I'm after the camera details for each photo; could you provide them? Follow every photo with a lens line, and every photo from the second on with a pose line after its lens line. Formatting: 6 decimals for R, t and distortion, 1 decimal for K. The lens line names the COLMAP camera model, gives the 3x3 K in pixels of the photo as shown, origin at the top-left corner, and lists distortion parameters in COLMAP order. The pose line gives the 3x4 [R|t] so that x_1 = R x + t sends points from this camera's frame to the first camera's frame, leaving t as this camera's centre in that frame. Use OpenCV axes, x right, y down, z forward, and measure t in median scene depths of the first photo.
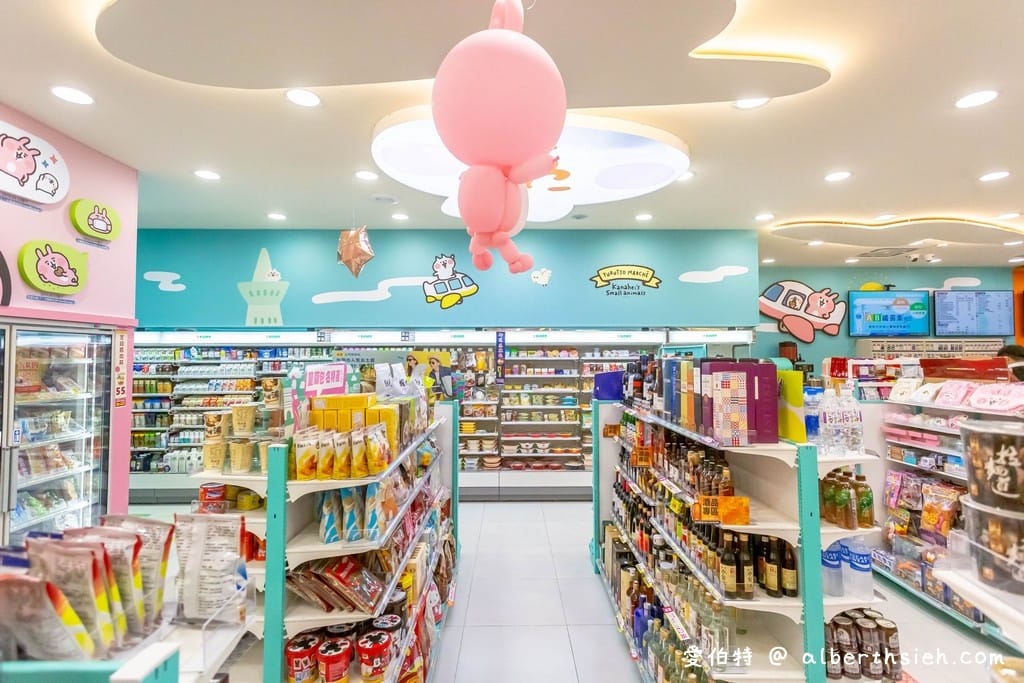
lens RADIAL K [[485.1, 0, 512.0], [0, 485.1, 341.5], [0, 0, 1]] dist [-0.000938, -0.000193]
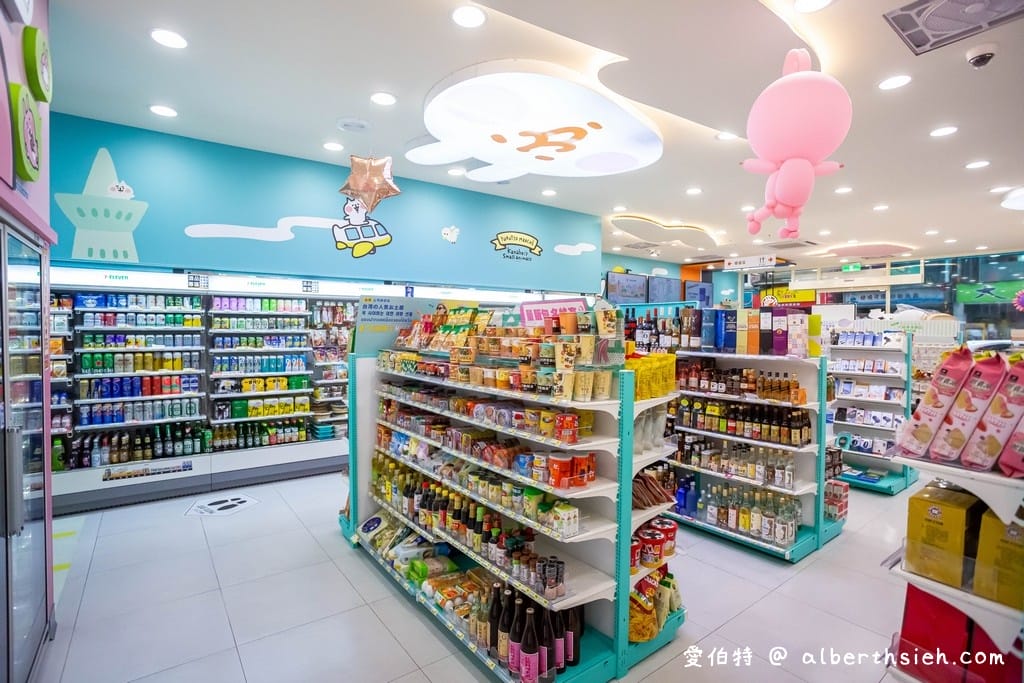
lens RADIAL K [[494.0, 0, 512.0], [0, 494.0, 341.5], [0, 0, 1]] dist [-0.060905, 0.027429]
pose [[0.805707, -0.011384, 0.592205, -0.447791], [-0.026102, 0.998162, 0.054700, 0.030838], [-0.591739, -0.059530, 0.803929, 0.085445]]
